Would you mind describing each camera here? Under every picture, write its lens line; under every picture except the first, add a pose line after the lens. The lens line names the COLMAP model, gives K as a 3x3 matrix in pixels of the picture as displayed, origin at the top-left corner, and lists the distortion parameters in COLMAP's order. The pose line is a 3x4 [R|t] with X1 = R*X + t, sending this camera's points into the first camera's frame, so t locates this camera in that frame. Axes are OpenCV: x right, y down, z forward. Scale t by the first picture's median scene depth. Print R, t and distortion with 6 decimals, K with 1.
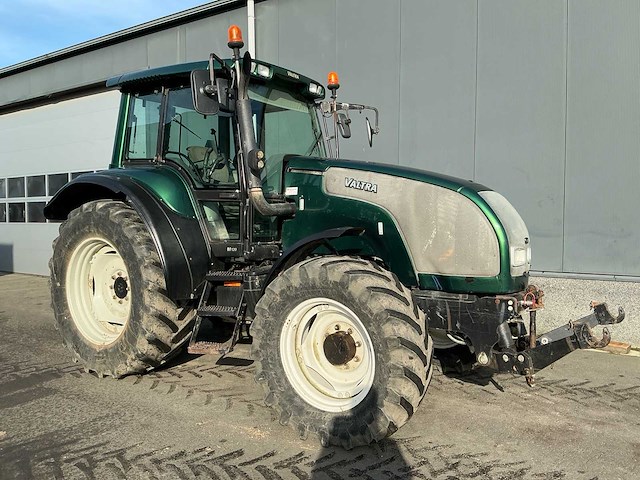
lens RADIAL K [[529.7, 0, 316.2], [0, 529.7, 238.3], [0, 0, 1]] dist [0.089127, -0.176688]
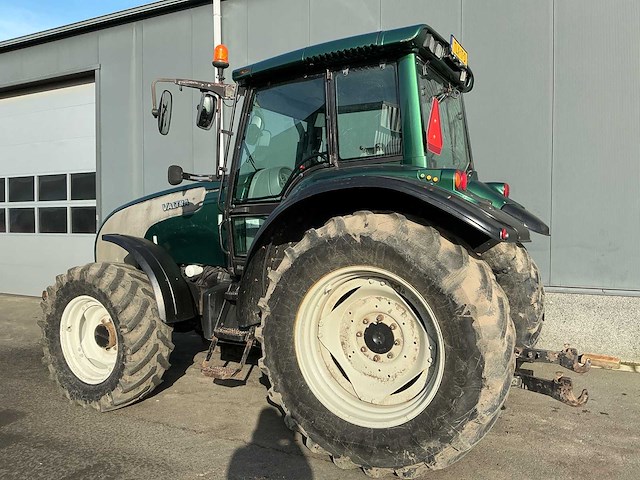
lens RADIAL K [[529.7, 0, 317.4], [0, 529.7, 237.9], [0, 0, 1]] dist [0.089127, -0.176688]
pose [[0.993116, -0.002712, 0.117106, -0.085603], [0.003840, 0.999948, -0.009415, -0.018994], [-0.117074, 0.009800, 0.993075, 0.072451]]
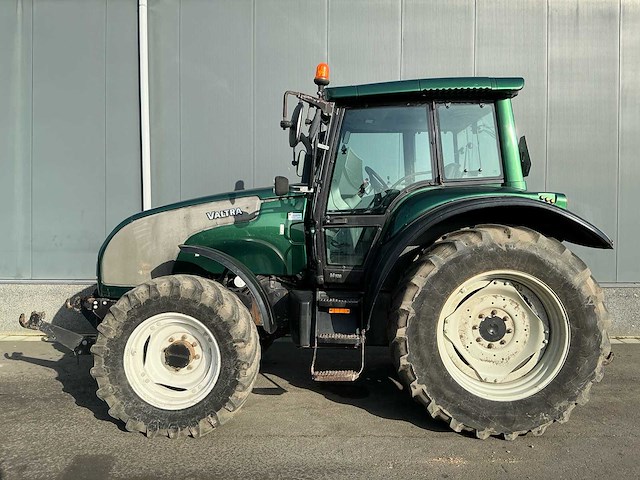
lens RADIAL K [[529.7, 0, 322.2], [0, 529.7, 238.7], [0, 0, 1]] dist [0.089127, -0.176688]
pose [[0.824902, -0.006221, 0.565241, -0.553284], [0.015229, 0.999821, -0.011221, -0.030486], [-0.565071, 0.017865, 0.824849, 0.185880]]
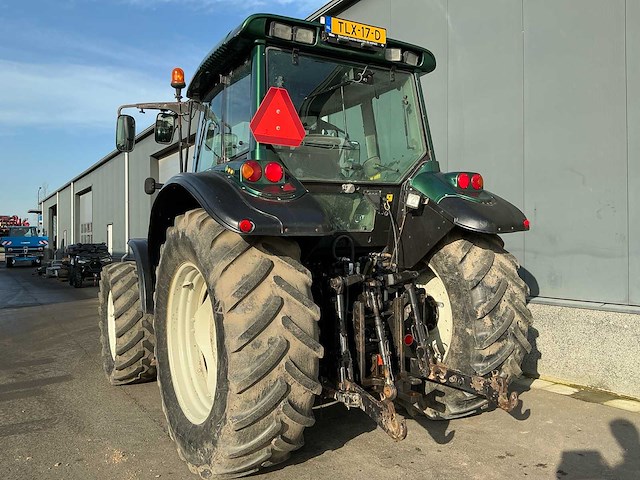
lens RADIAL K [[529.7, 0, 319.1], [0, 529.7, 238.1], [0, 0, 1]] dist [0.089127, -0.176688]
pose [[0.915984, -0.011296, -0.401056, 0.385223], [-0.004777, 0.999226, -0.039055, 0.001805], [0.401186, 0.037690, 0.915221, 0.154127]]
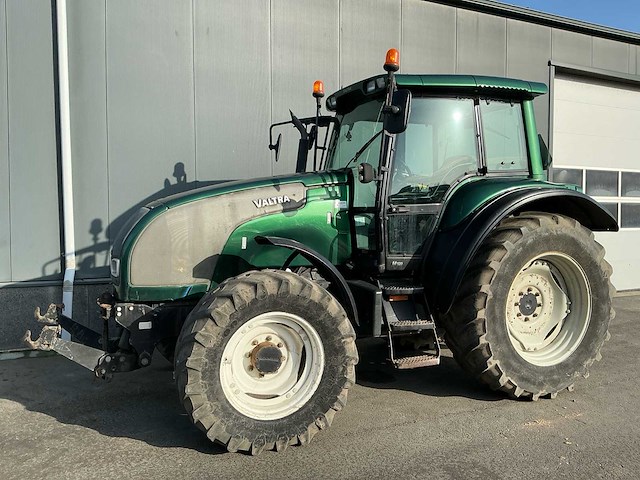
lens RADIAL K [[529.7, 0, 322.4], [0, 529.7, 239.8], [0, 0, 1]] dist [0.089127, -0.176688]
pose [[0.519413, -0.039211, 0.853623, -0.818235], [0.031798, 0.999142, 0.026547, -0.043720], [-0.853932, 0.013354, 0.520214, 0.499750]]
